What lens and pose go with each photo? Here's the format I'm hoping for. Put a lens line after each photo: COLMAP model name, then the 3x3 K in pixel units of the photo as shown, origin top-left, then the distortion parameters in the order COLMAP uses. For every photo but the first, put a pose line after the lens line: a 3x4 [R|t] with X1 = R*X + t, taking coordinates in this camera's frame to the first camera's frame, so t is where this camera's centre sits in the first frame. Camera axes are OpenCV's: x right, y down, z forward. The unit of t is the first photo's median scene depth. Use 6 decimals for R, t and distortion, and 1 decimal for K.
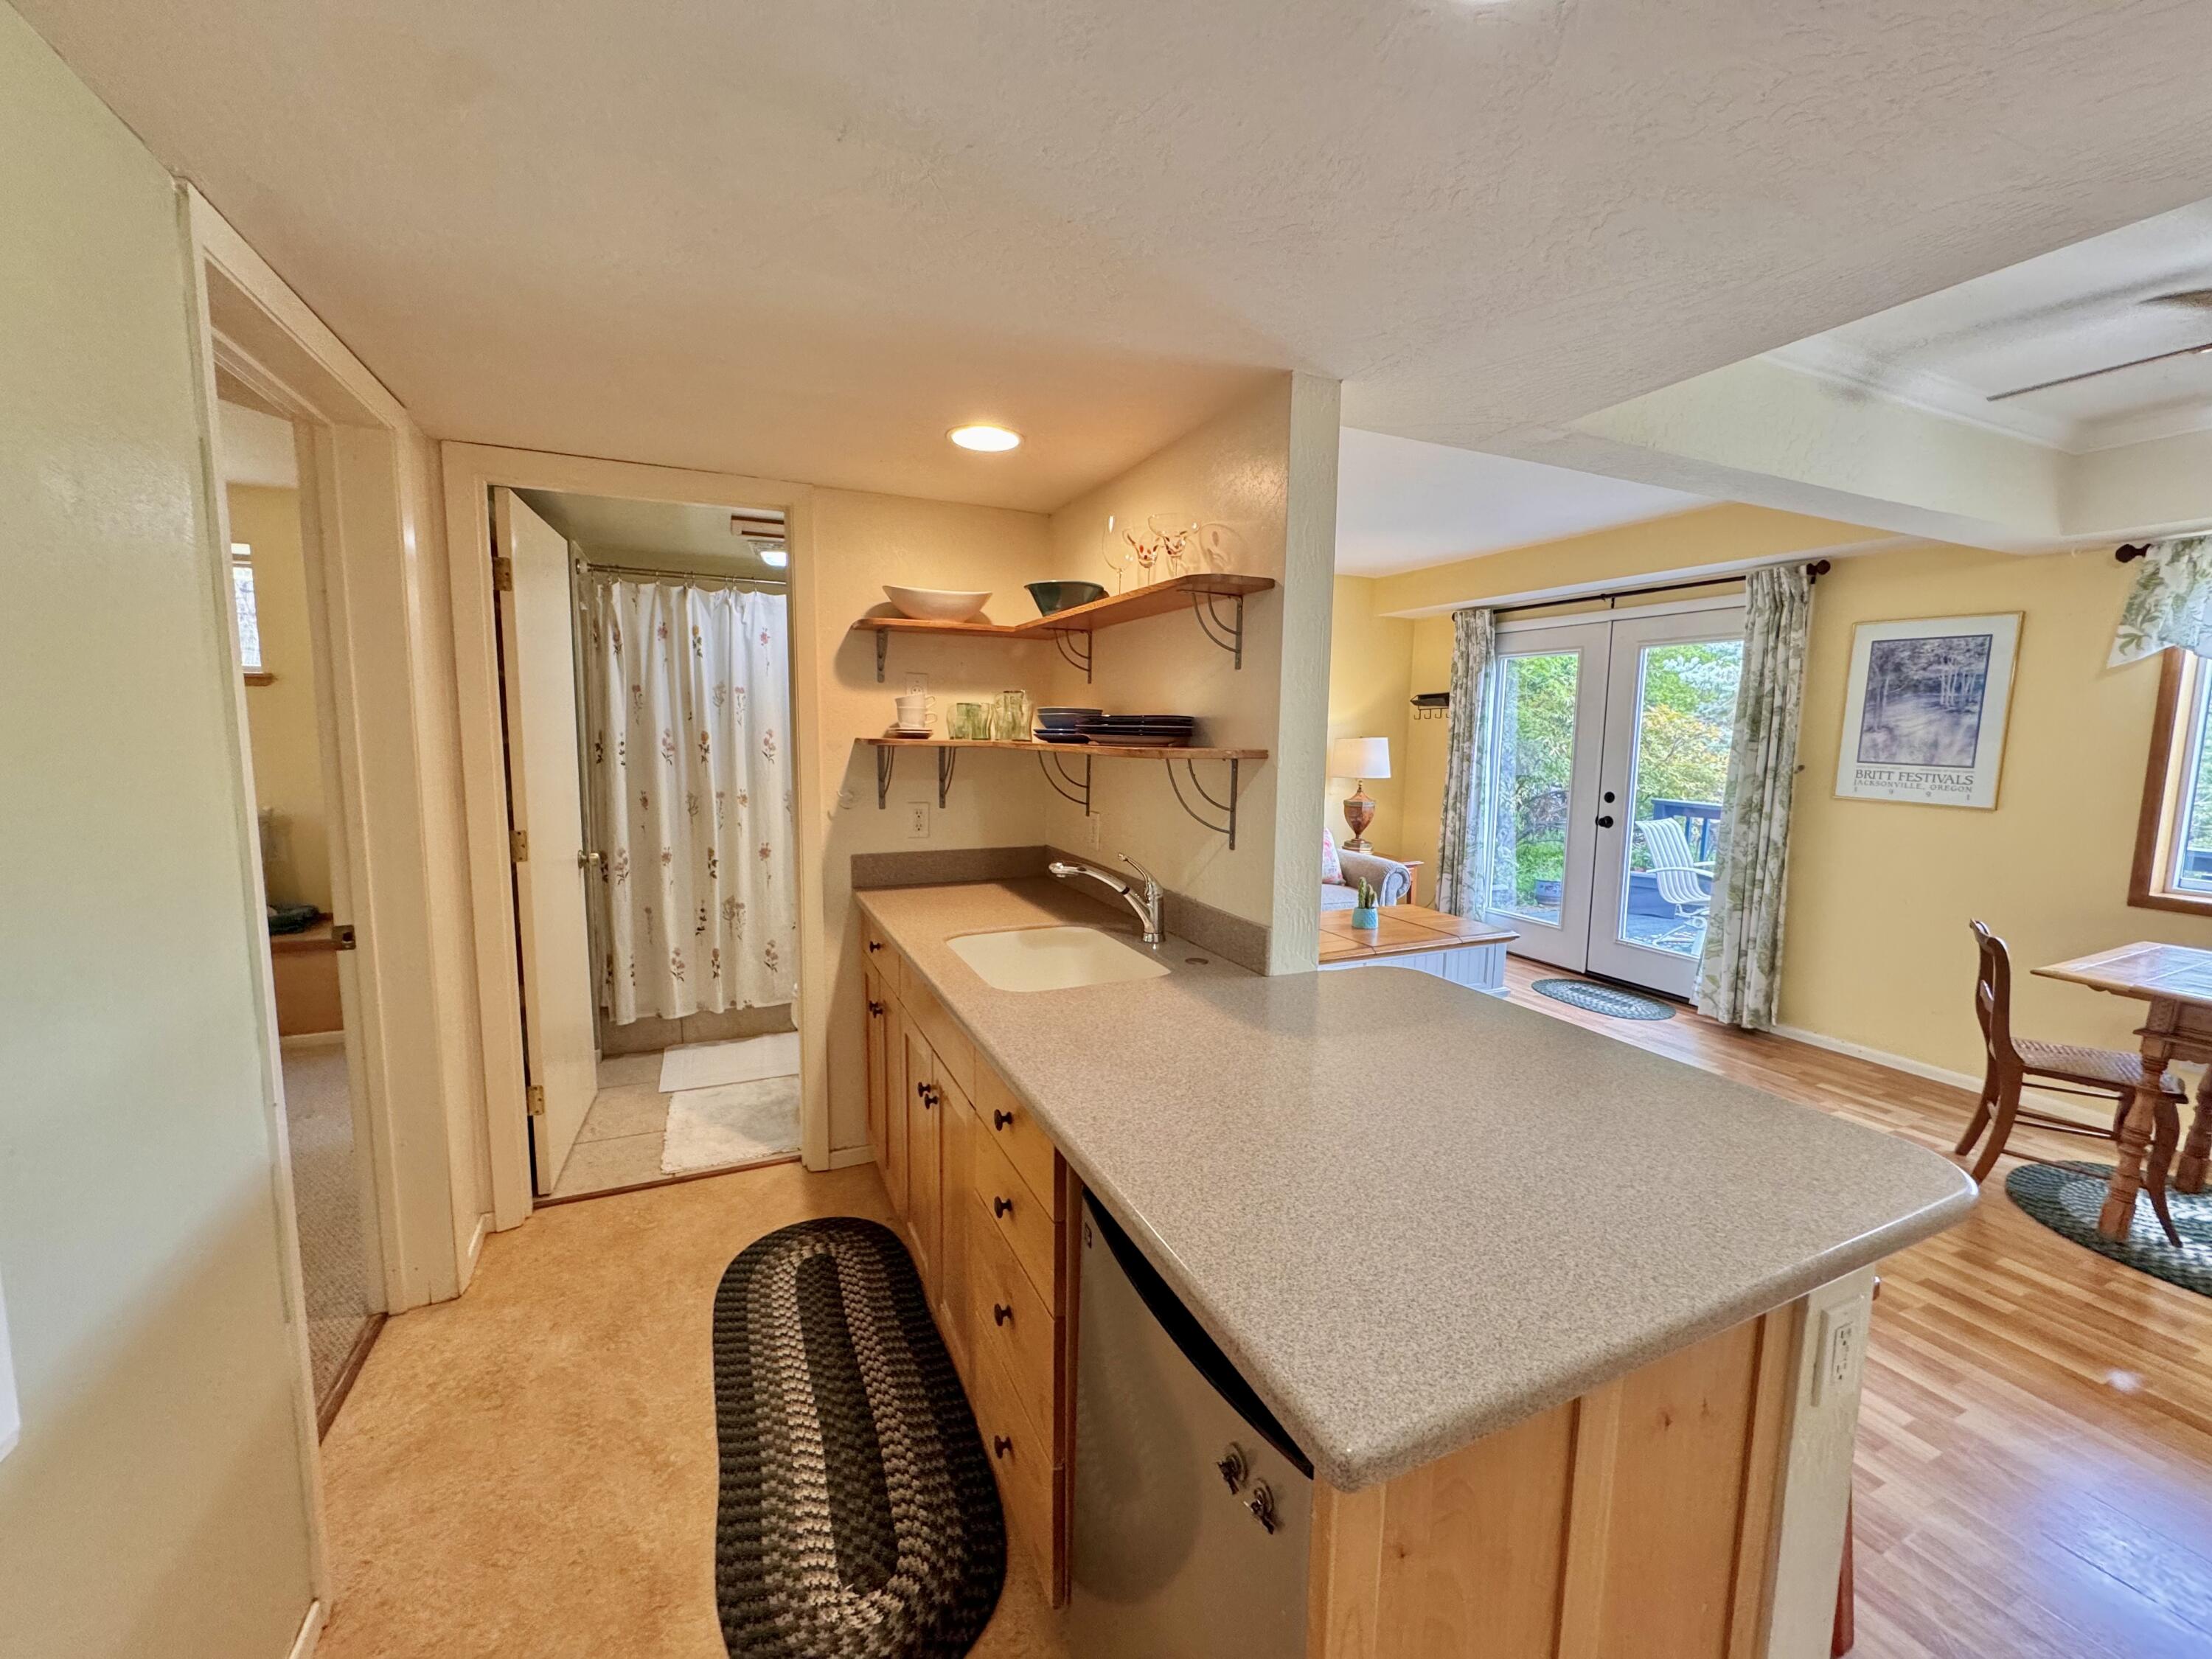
lens RADIAL K [[877.3, 0, 1105.5], [0, 877.3, 830.3], [0, 0, 1]] dist [-0.001534, 0.000524]
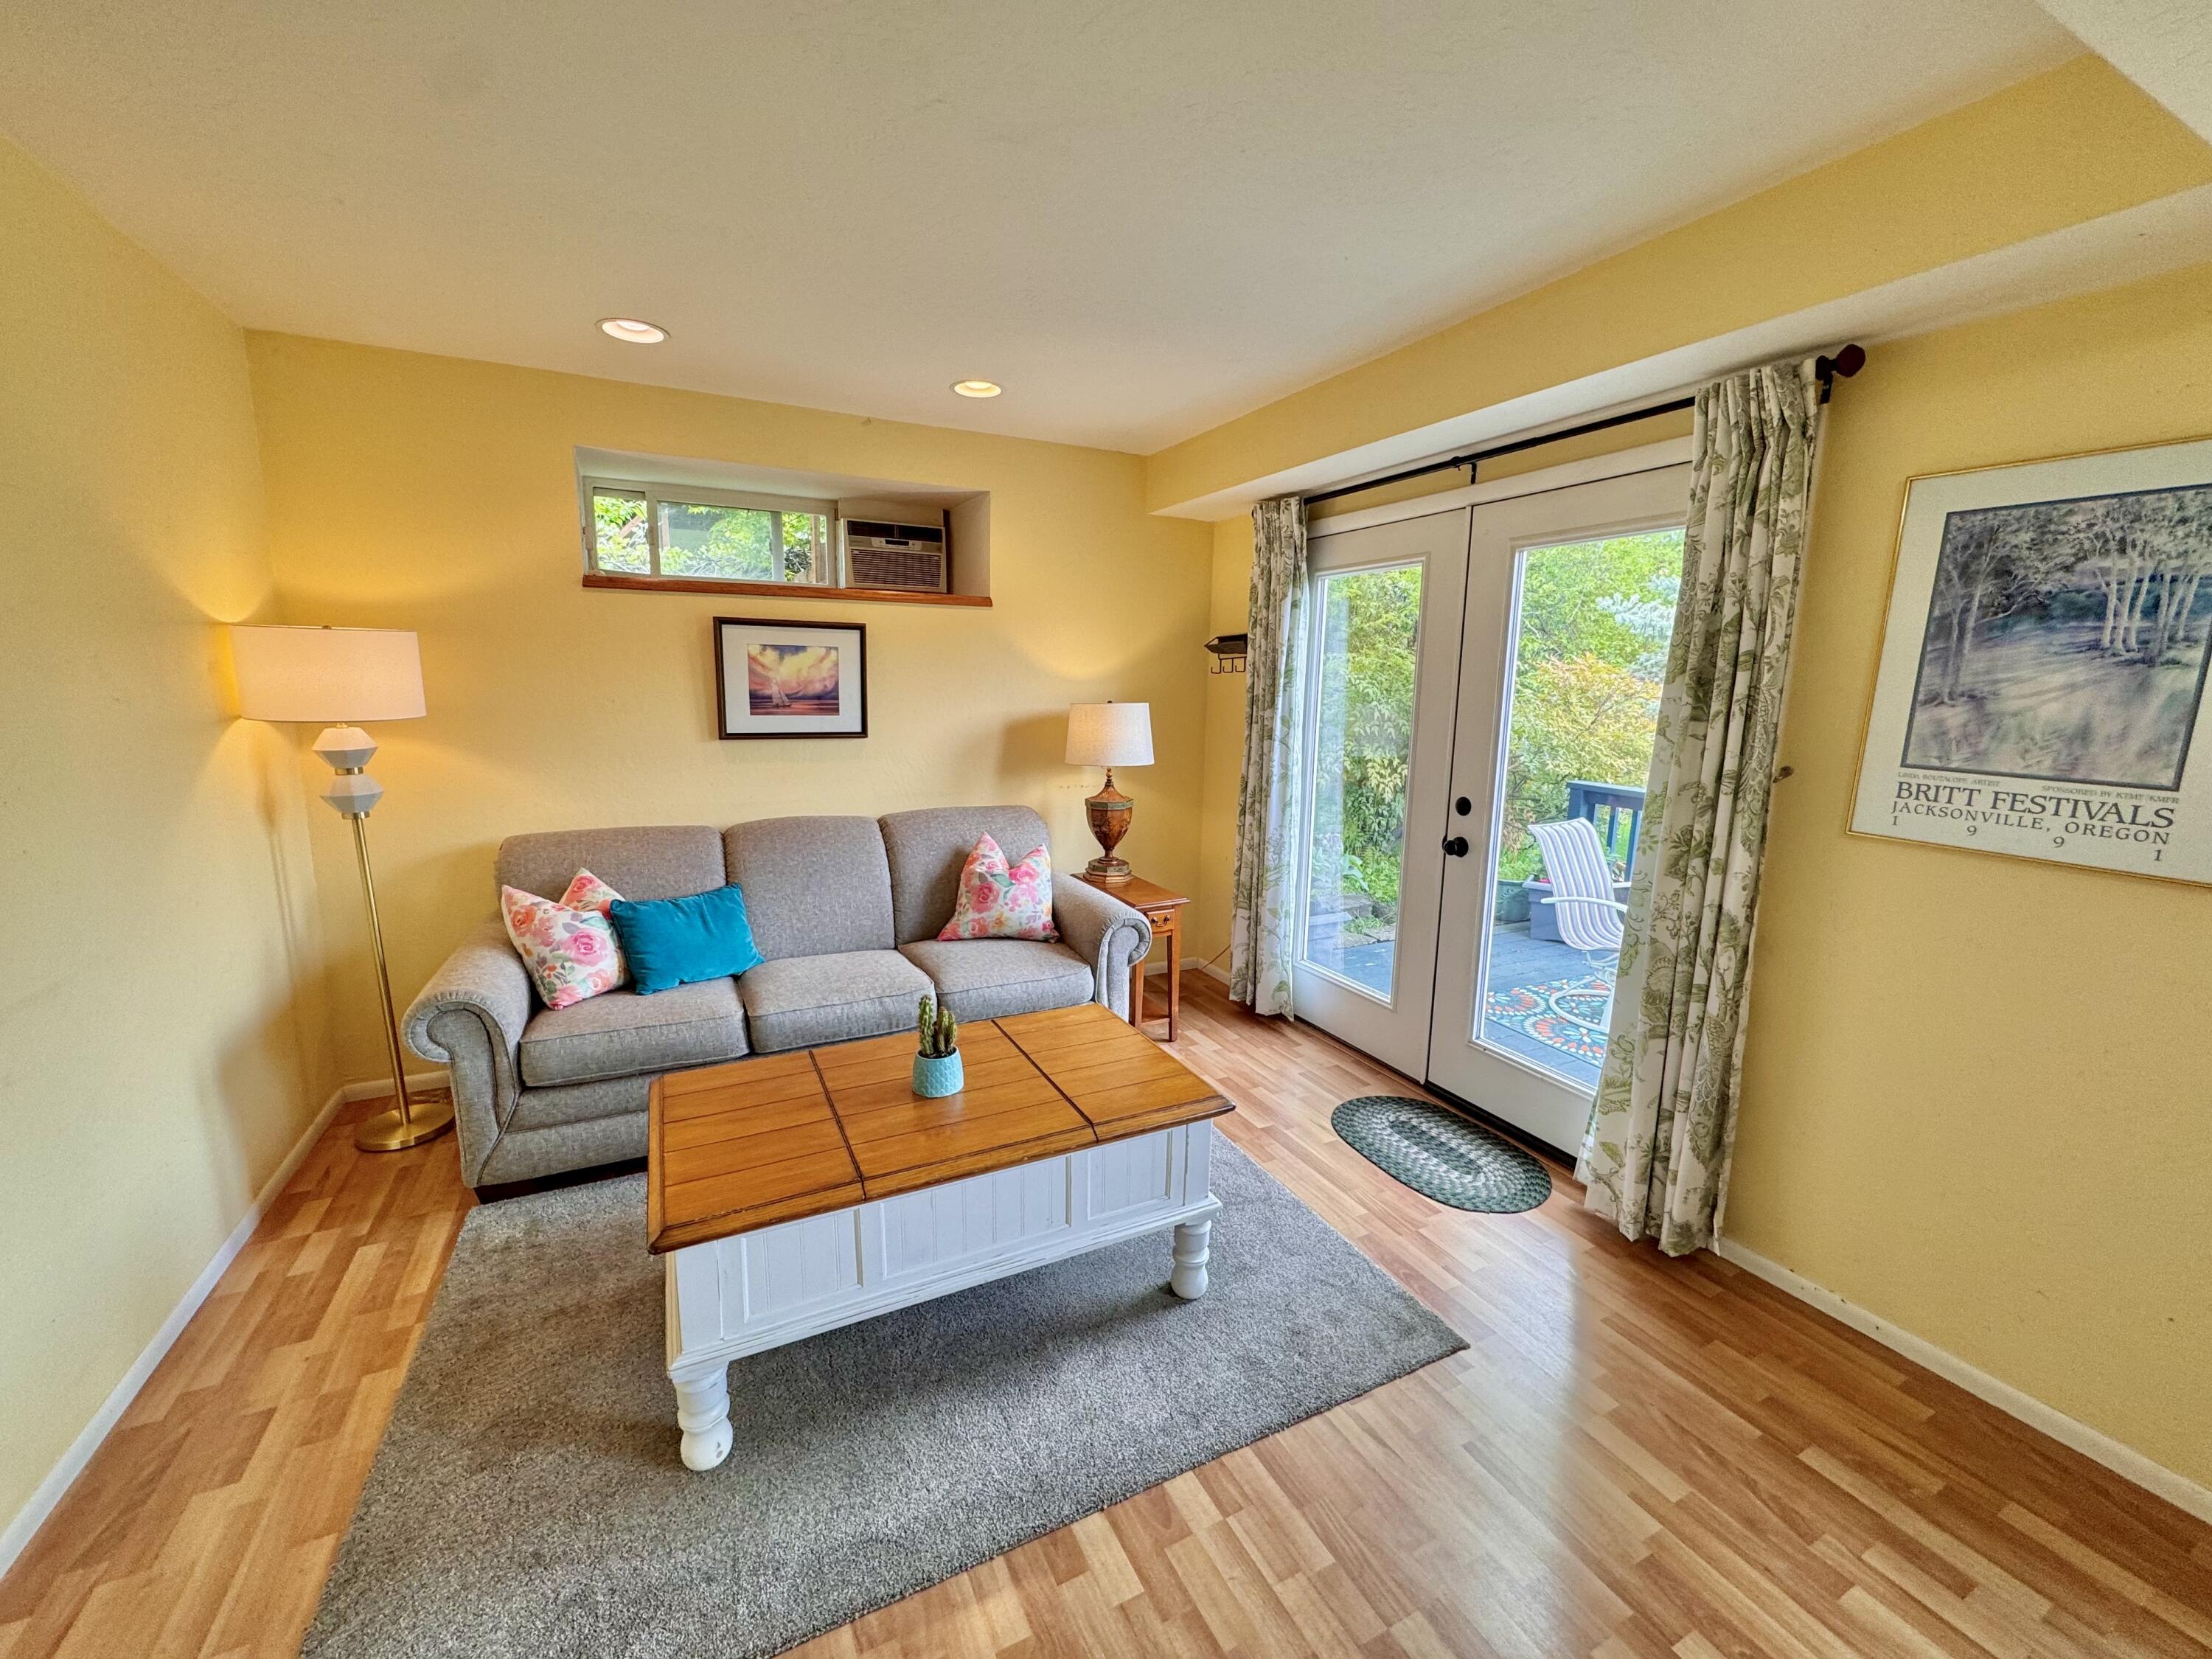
lens RADIAL K [[877.3, 0, 1102.4], [0, 877.3, 829.7], [0, 0, 1]] dist [-0.001534, 0.000524]
pose [[0.999360, -0.003965, 0.035548, 0.404622], [0.002037, 0.998533, 0.054110, -0.071884], [-0.035711, -0.054003, 0.997902, 0.540077]]
